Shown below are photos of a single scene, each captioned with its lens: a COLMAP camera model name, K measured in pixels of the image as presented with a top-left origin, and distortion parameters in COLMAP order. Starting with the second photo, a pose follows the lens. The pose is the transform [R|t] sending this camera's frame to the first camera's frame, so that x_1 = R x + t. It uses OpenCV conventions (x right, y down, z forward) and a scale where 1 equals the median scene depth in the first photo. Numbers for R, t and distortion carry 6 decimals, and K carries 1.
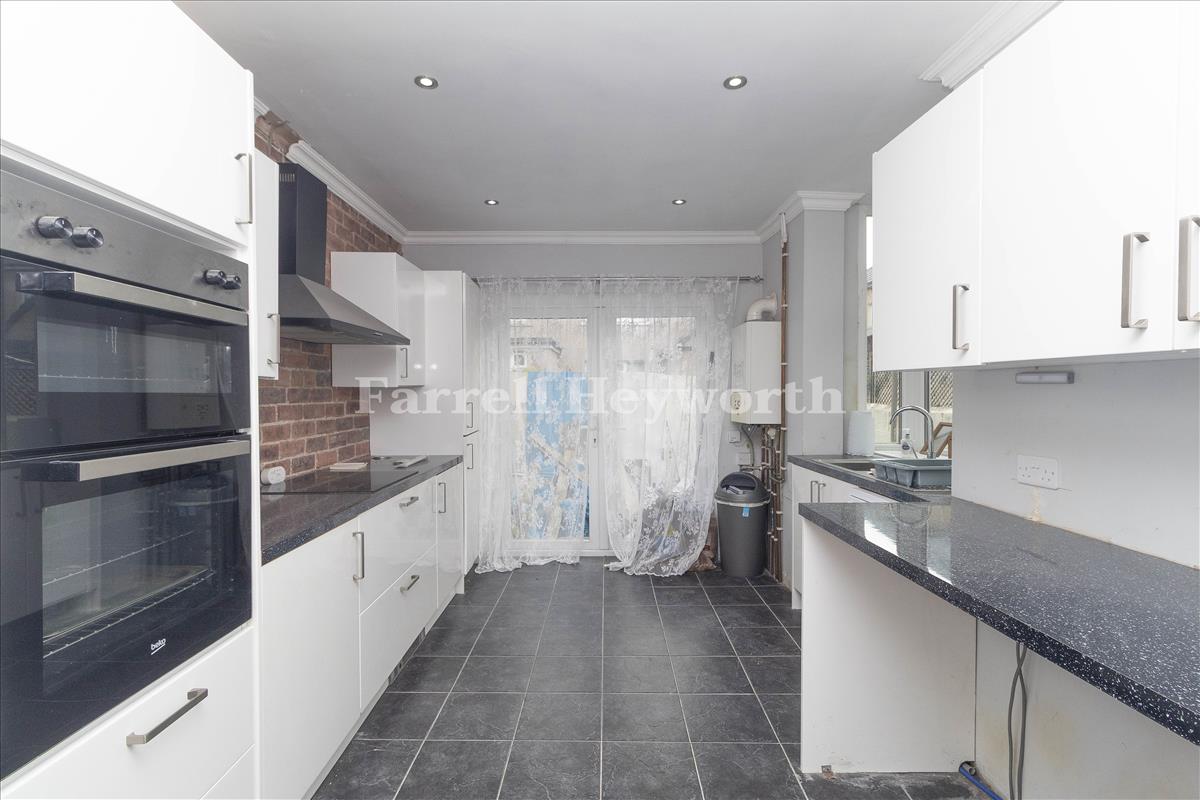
lens RADIAL K [[555.6, 0, 600.0], [0, 555.6, 400.0], [0, 0, 1]] dist [-0.000271, 0.000351]
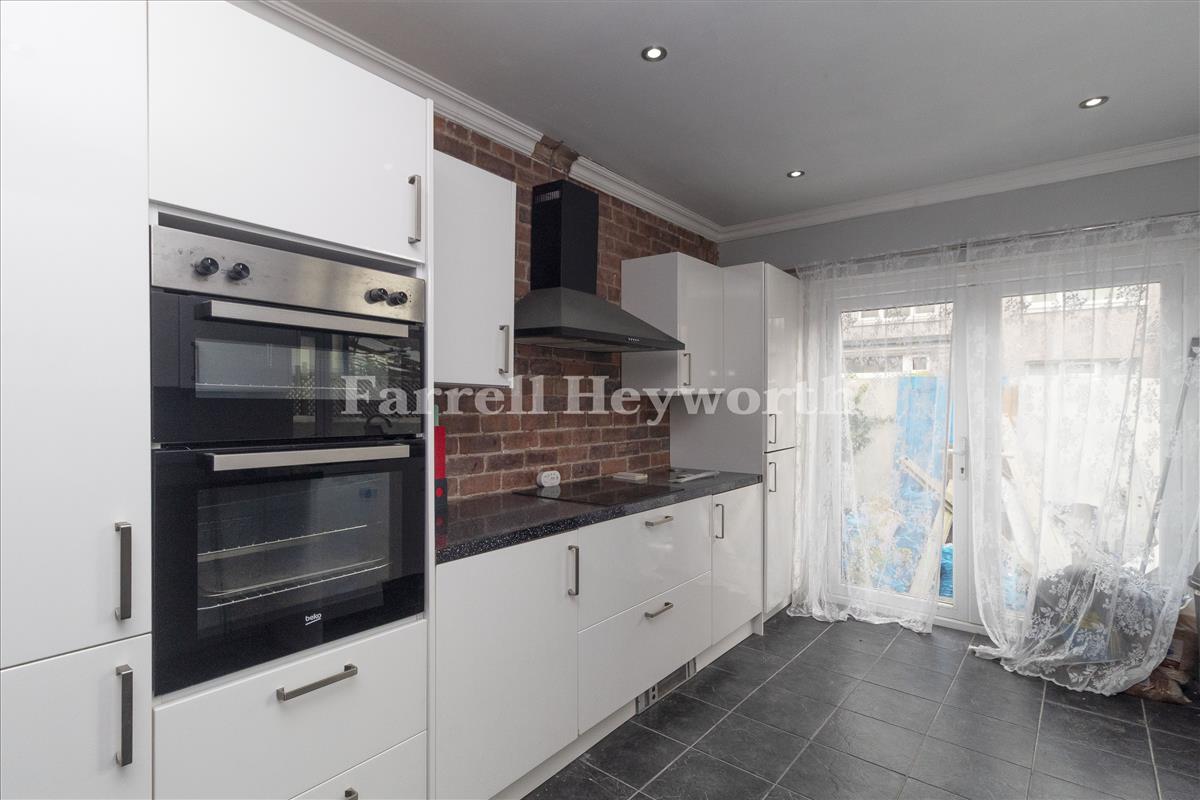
lens RADIAL K [[585.0, 0, 600.5], [0, 585.0, 405.9], [0, 0, 1]] dist [-0.000320, 0.000810]
pose [[0.772331, 0.012519, -0.635097, 0.121166], [-0.017081, 0.999854, -0.001063, -0.002301], [0.634991, 0.011669, 0.772432, 0.122448]]
